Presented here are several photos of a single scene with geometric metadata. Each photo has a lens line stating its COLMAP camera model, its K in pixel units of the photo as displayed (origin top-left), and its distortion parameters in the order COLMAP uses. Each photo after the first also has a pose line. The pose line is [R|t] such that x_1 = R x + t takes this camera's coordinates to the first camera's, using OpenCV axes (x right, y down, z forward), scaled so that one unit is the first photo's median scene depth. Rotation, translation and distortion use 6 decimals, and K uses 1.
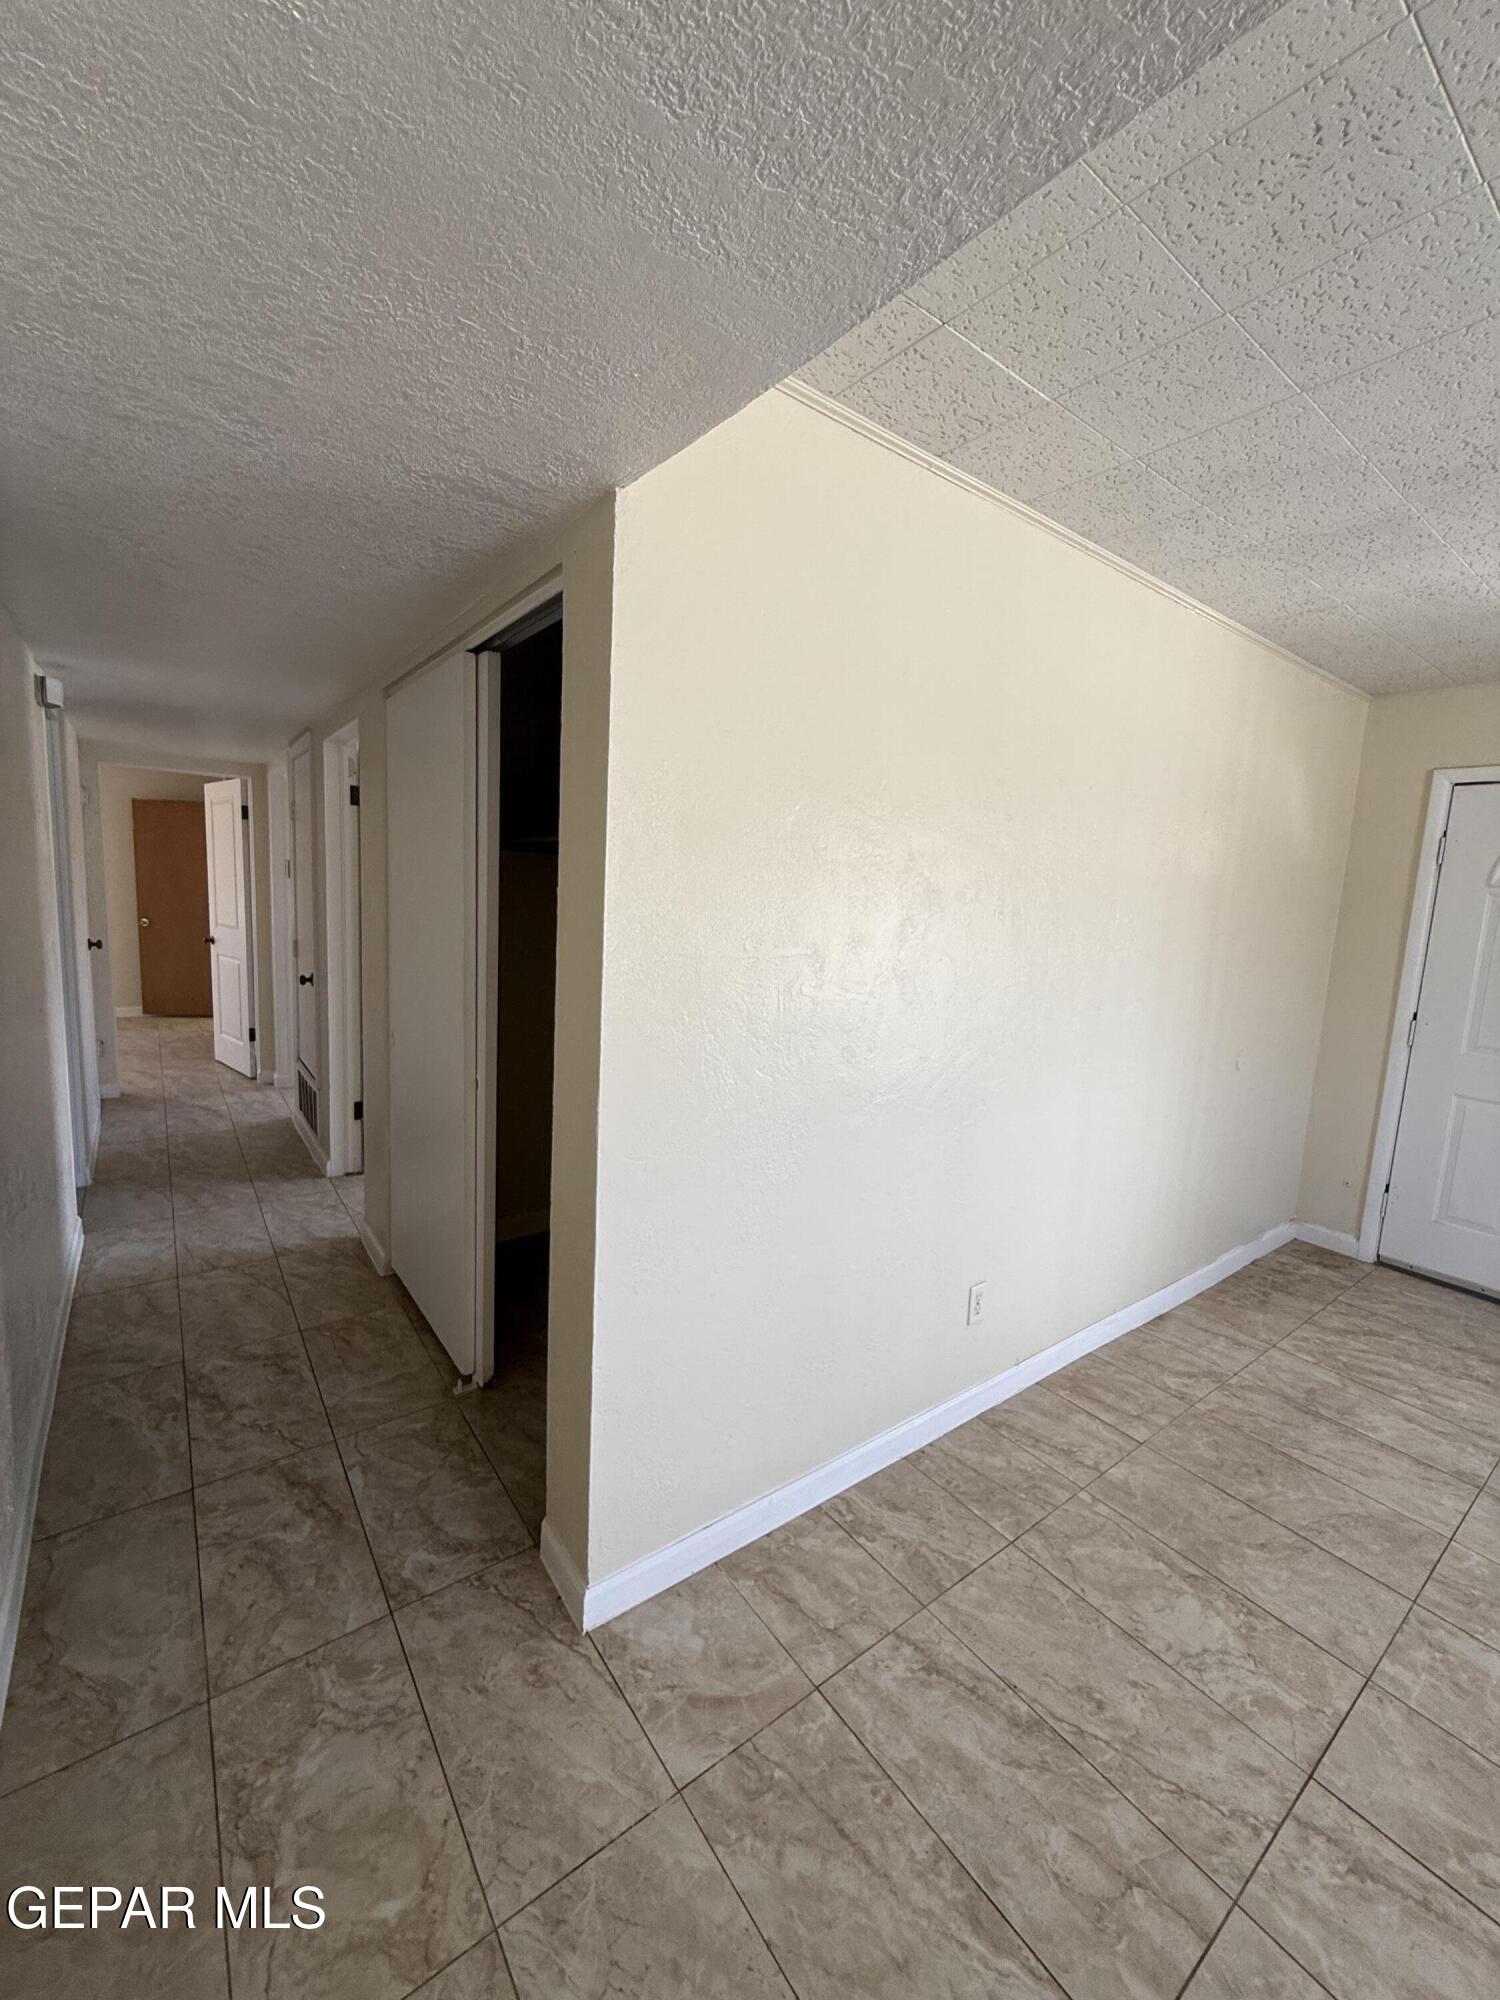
lens RADIAL K [[796.5, 0, 751.0], [0, 796.5, 993.7], [0, 0, 1]] dist [0.000197, 0.000112]
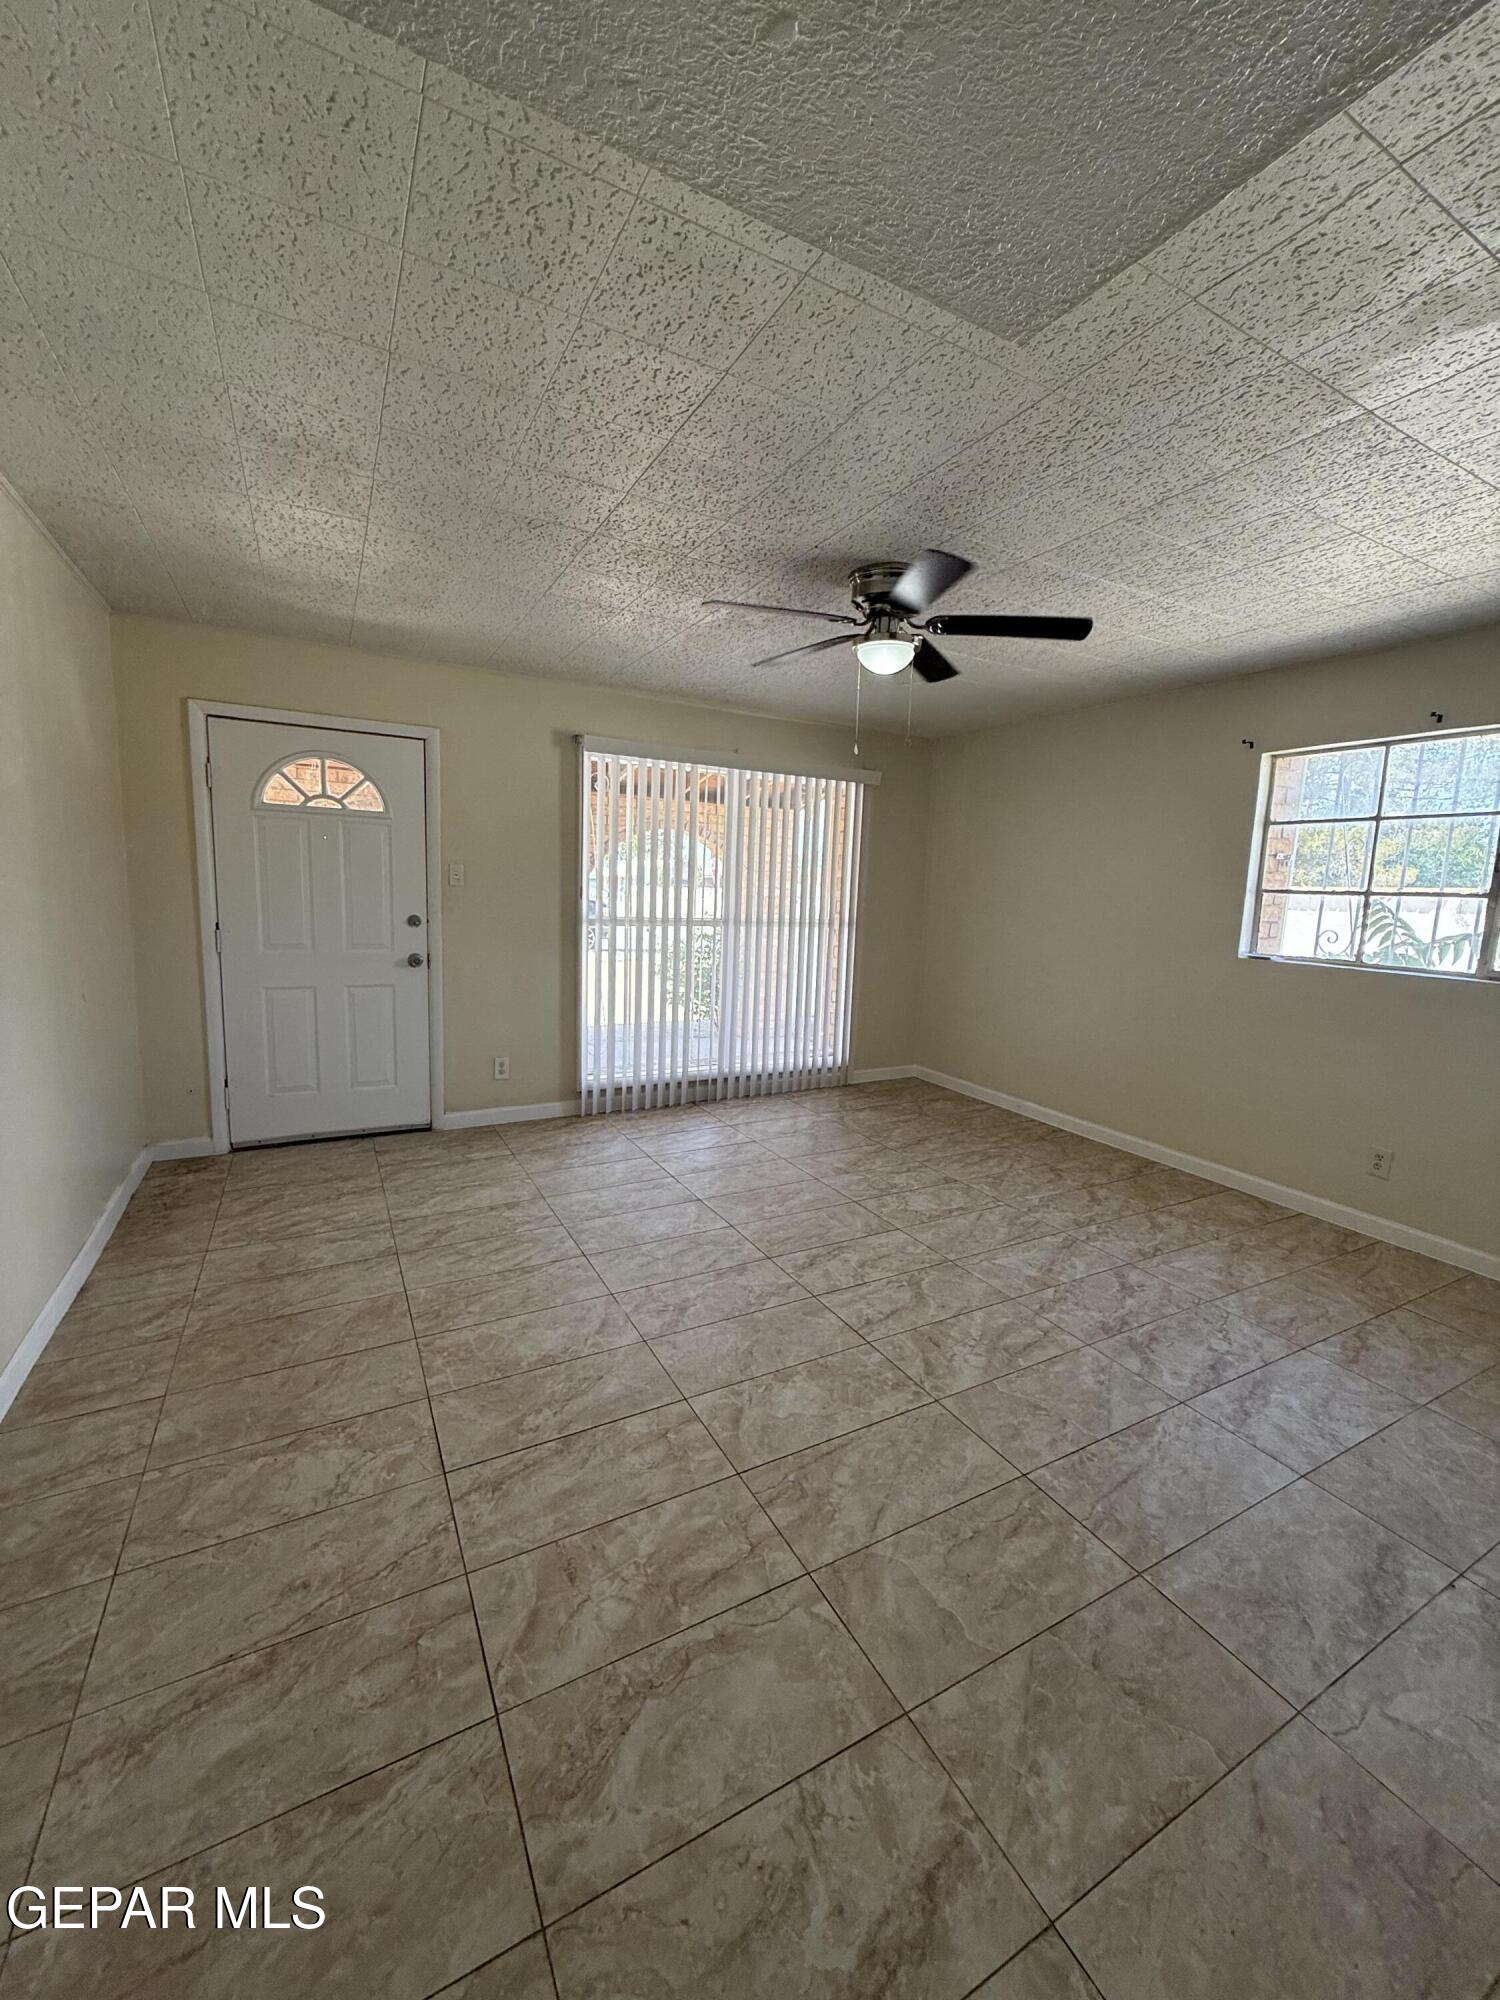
lens RADIAL K [[796.5, 0, 752.4], [0, 796.5, 994.0], [0, 0, 1]] dist [0.000197, 0.000112]
pose [[0.148825, -0.180537, 0.972244, -0.248778], [0.101054, 0.980822, 0.166661, 0.018747], [-0.983686, 0.073446, 0.164215, 0.146226]]
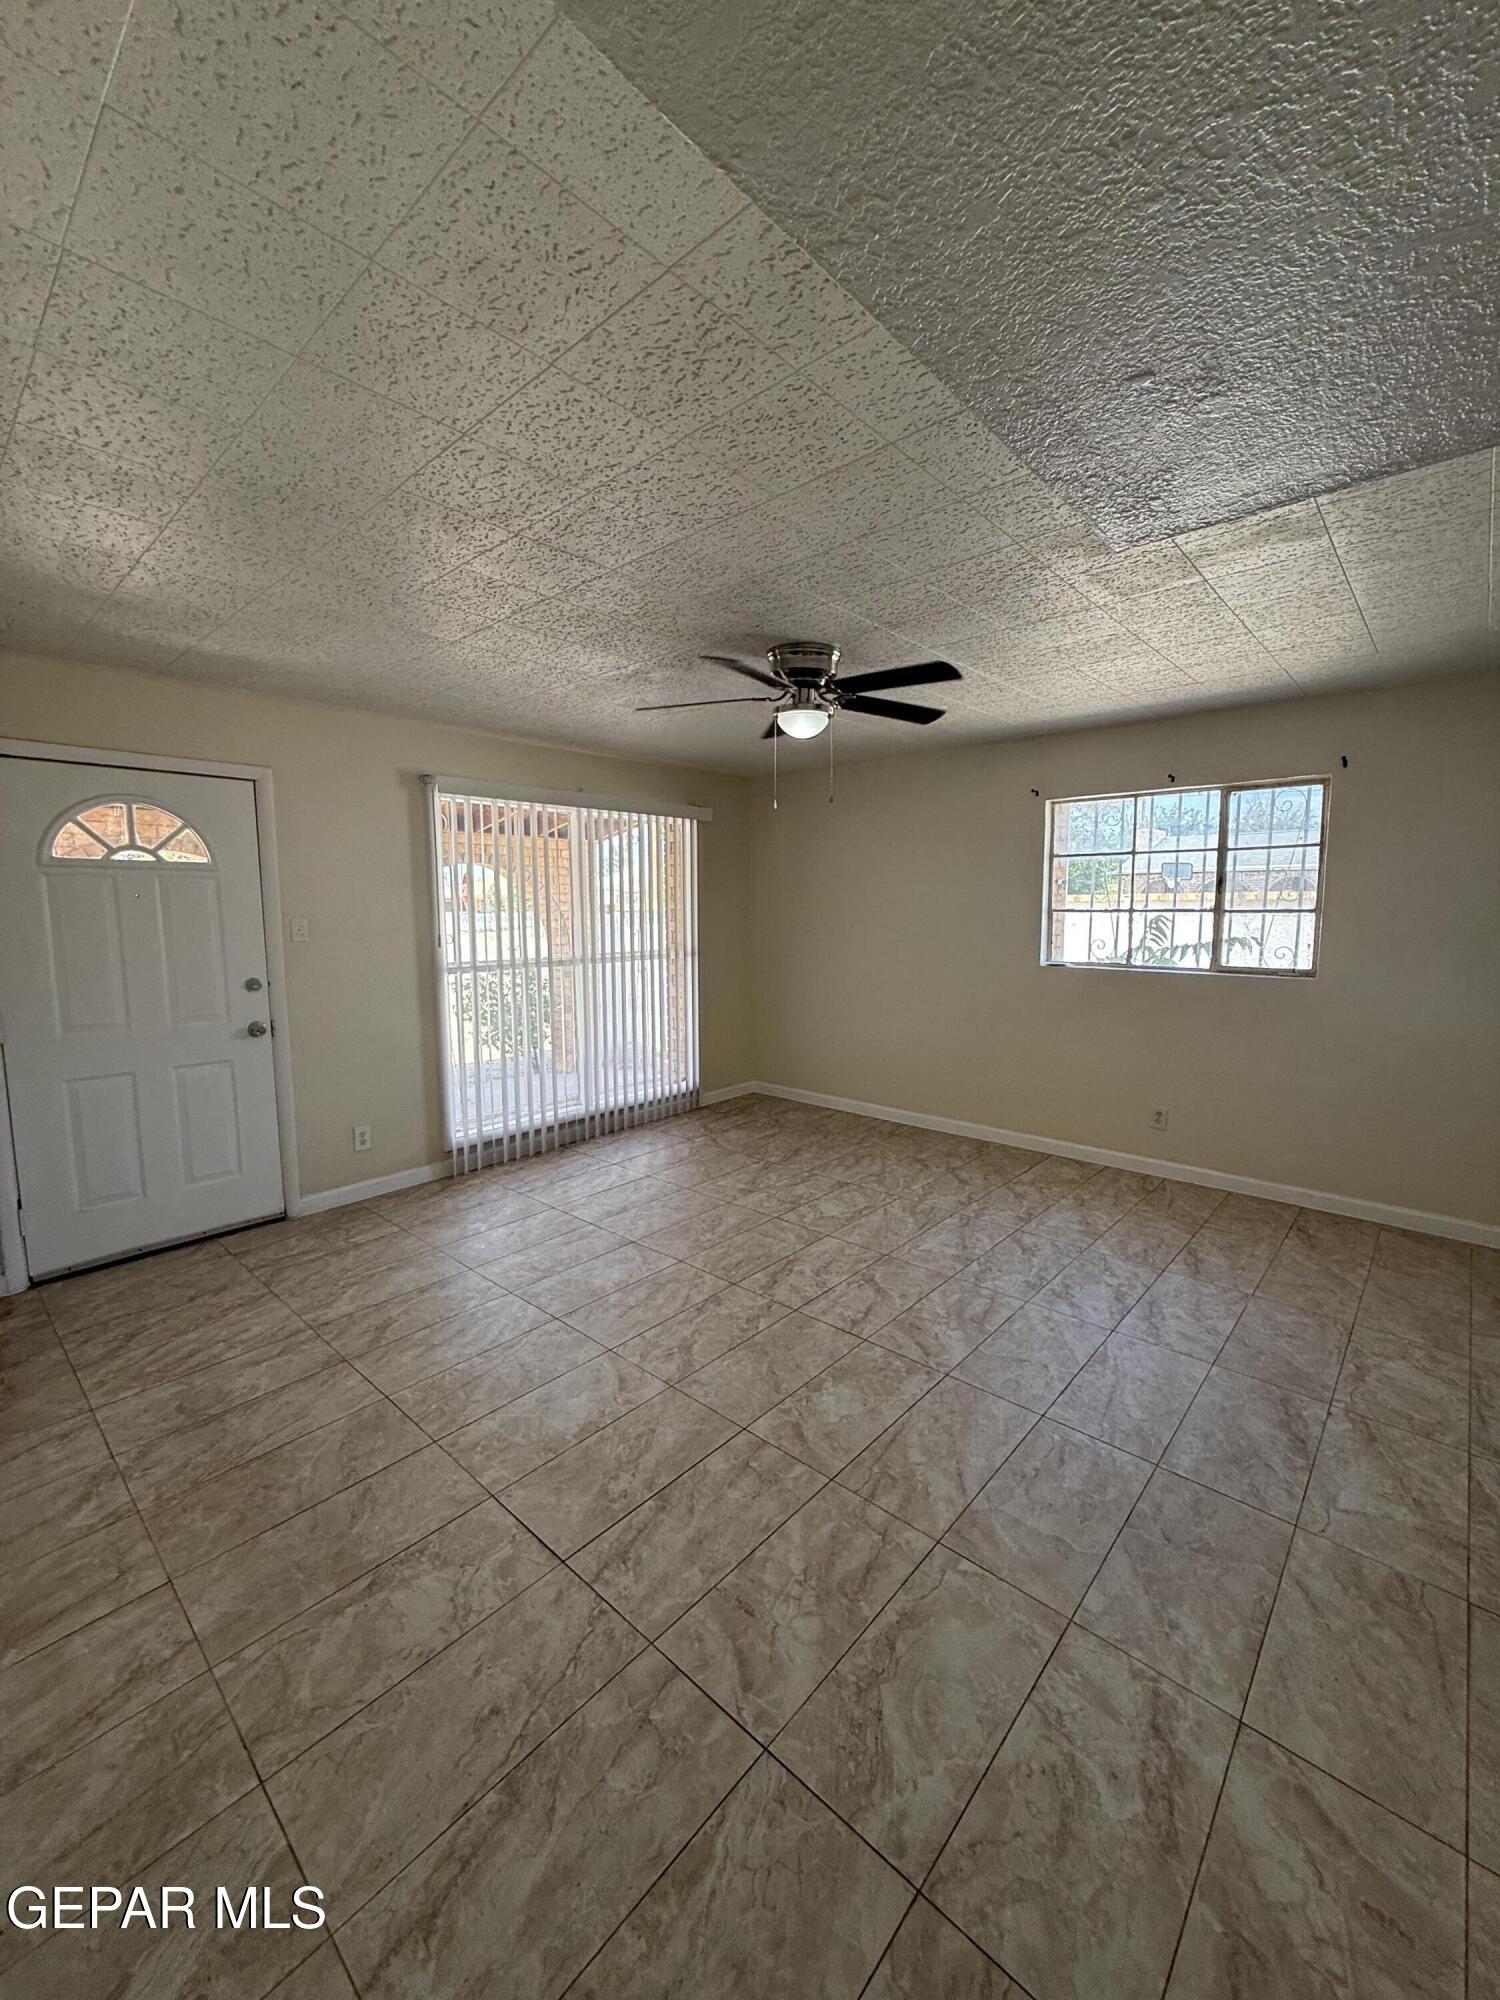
lens RADIAL K [[796.5, 0, 752.6], [0, 796.5, 994.2], [0, 0, 1]] dist [0.000197, 0.000112]
pose [[-0.191876, -0.160765, 0.968162, -0.315764], [0.123254, 0.974734, 0.186284, -0.085112], [-0.973649, 0.155073, -0.167213, 0.519058]]
